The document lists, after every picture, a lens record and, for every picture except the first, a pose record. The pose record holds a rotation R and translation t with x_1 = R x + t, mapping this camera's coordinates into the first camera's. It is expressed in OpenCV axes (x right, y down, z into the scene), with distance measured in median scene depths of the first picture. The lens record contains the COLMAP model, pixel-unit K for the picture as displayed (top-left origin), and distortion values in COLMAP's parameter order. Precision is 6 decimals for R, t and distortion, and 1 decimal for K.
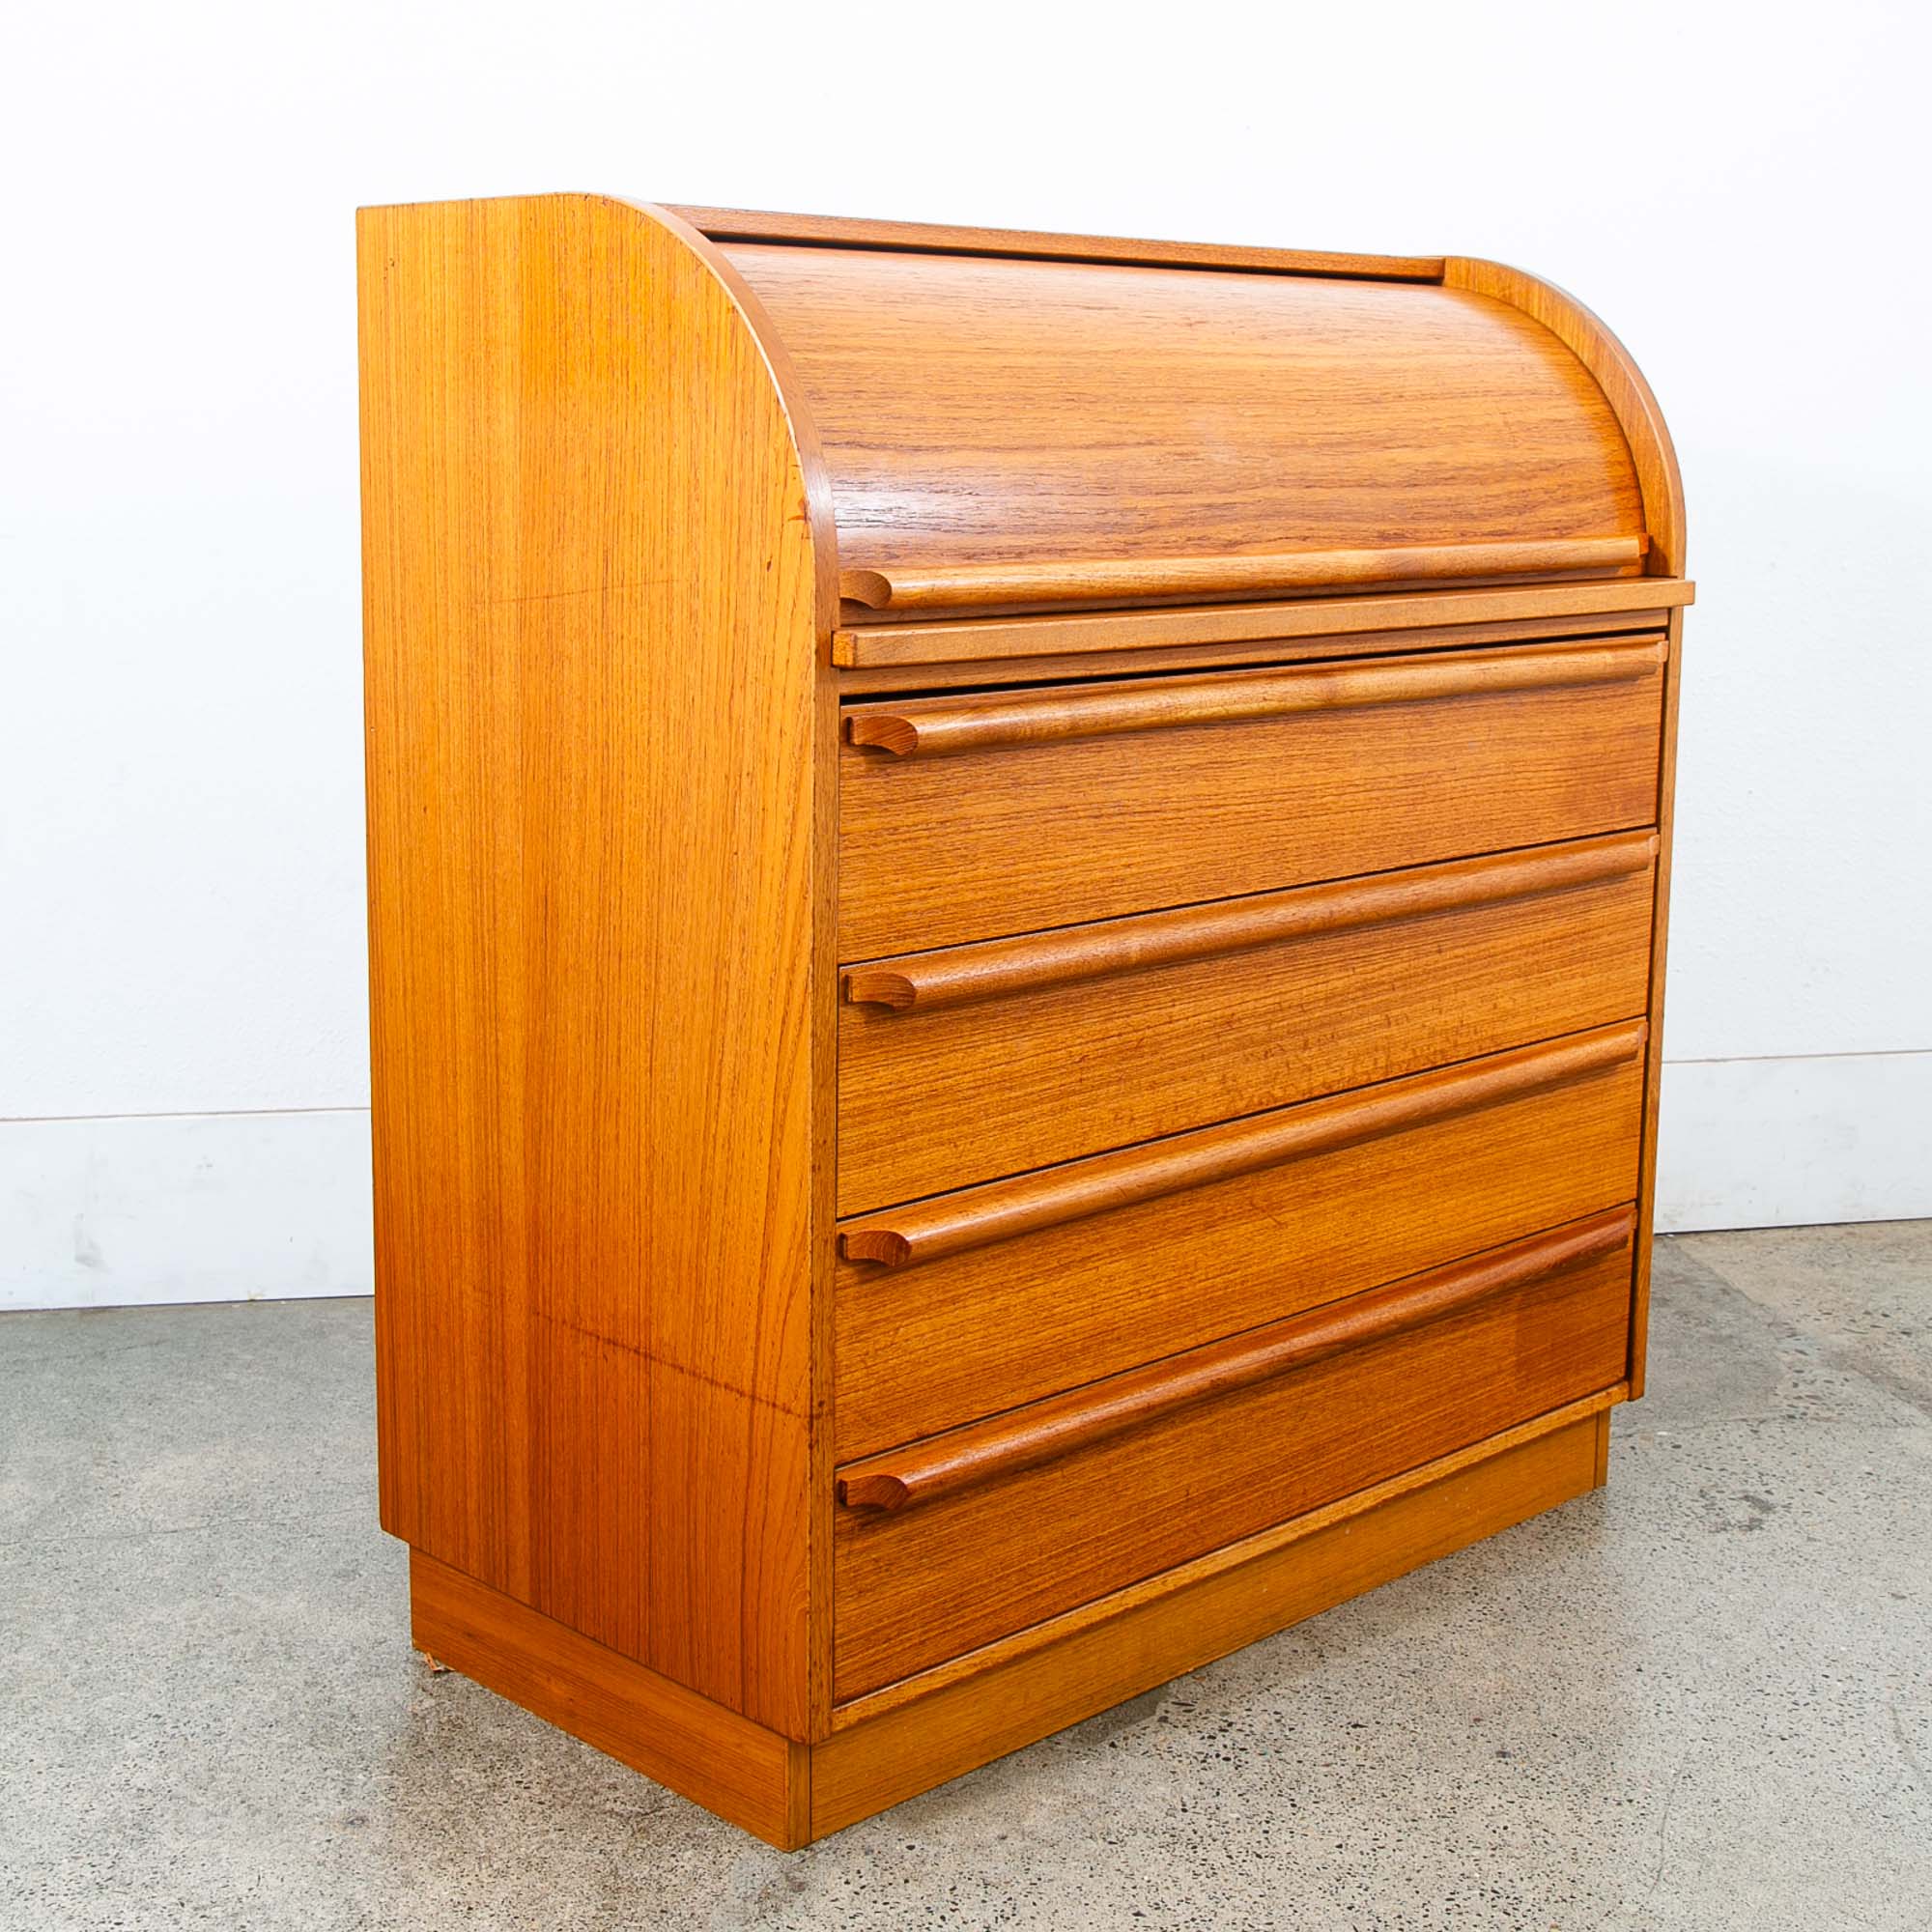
lens RADIAL K [[2877.7, 0, 978.3], [0, 2877.7, 850.6], [0, 0, 1]] dist [-0.054336, 0.000000]
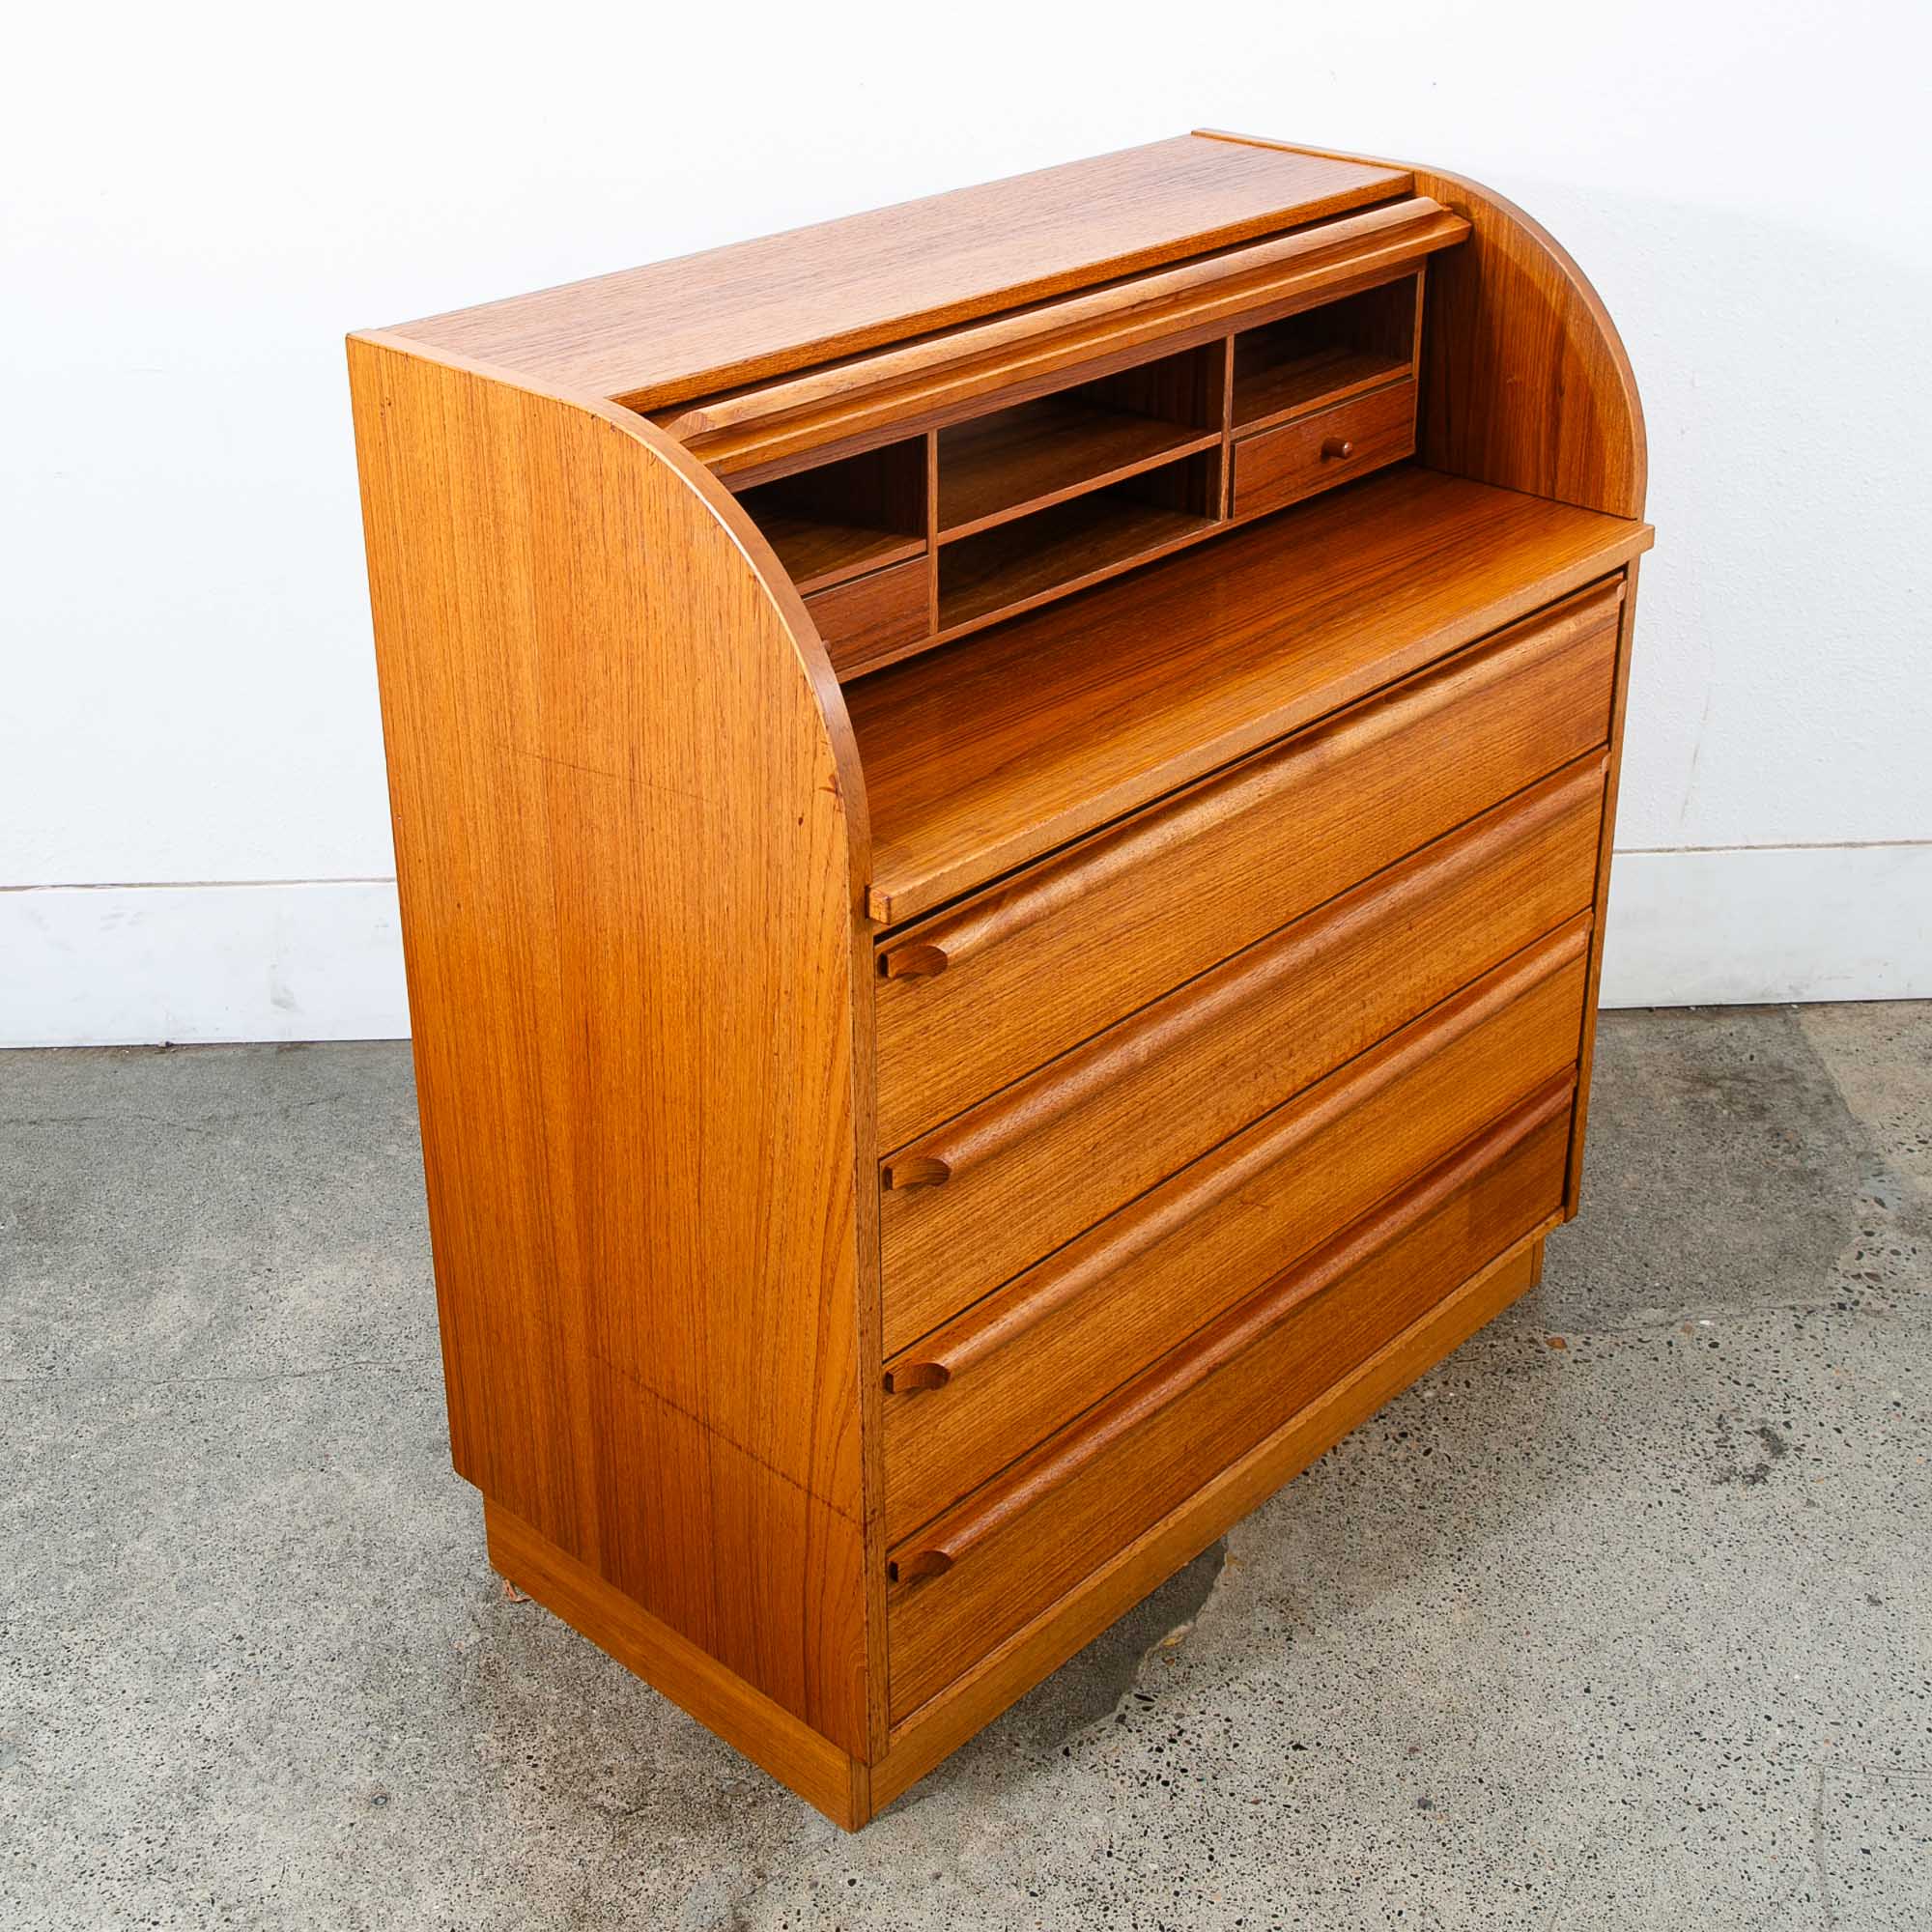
lens RADIAL K [[2711.0, 0, 966.0], [0, 2711.0, 697.9], [0, 0, 1]] dist [-0.017069, 0.000000]
pose [[0.998933, -0.033736, 0.031551, -0.037744], [0.025058, 0.969601, 0.243404, -0.333677], [-0.038804, -0.242353, 0.969412, 0.055656]]
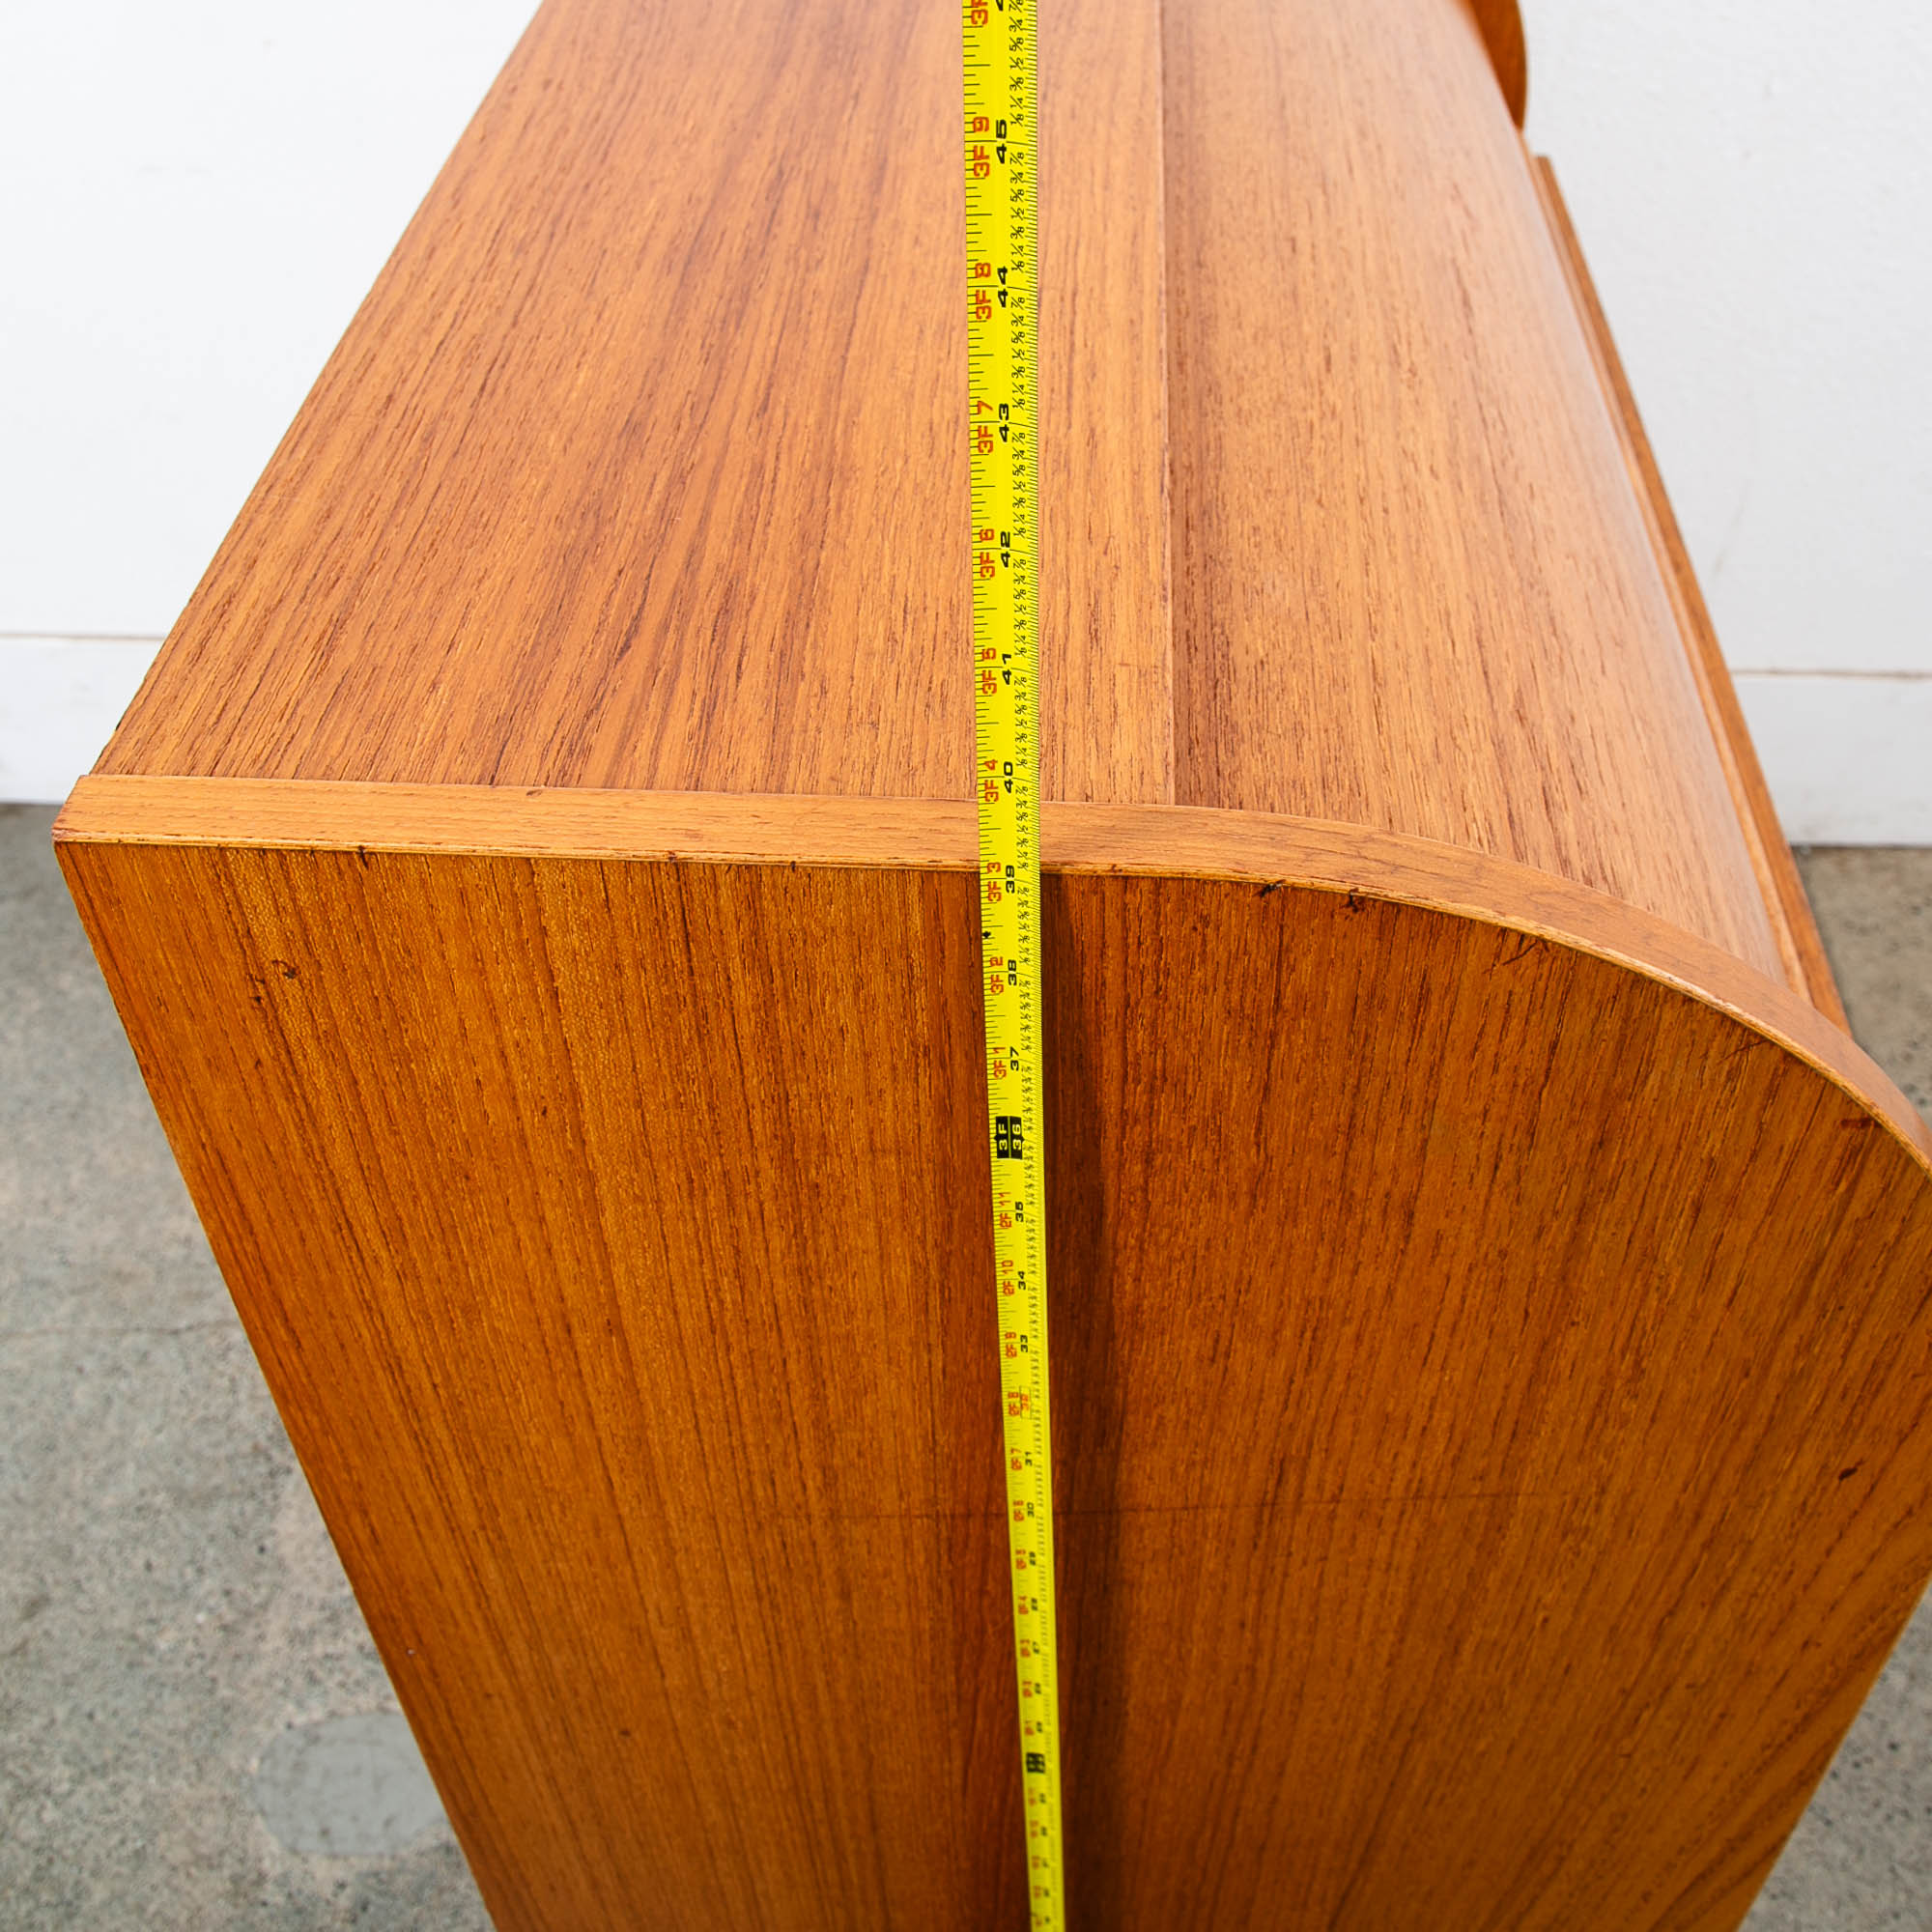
lens RADIAL K [[2145.0, 0, 1019.5], [0, 2145.0, 666.8], [0, 0, 1]] dist [-0.084166, 0.000000]
pose [[0.731579, -0.436412, 0.523771, -0.258979], [0.120495, 0.838942, 0.530714, -0.359599], [-0.671024, -0.325147, 0.666338, 0.800176]]
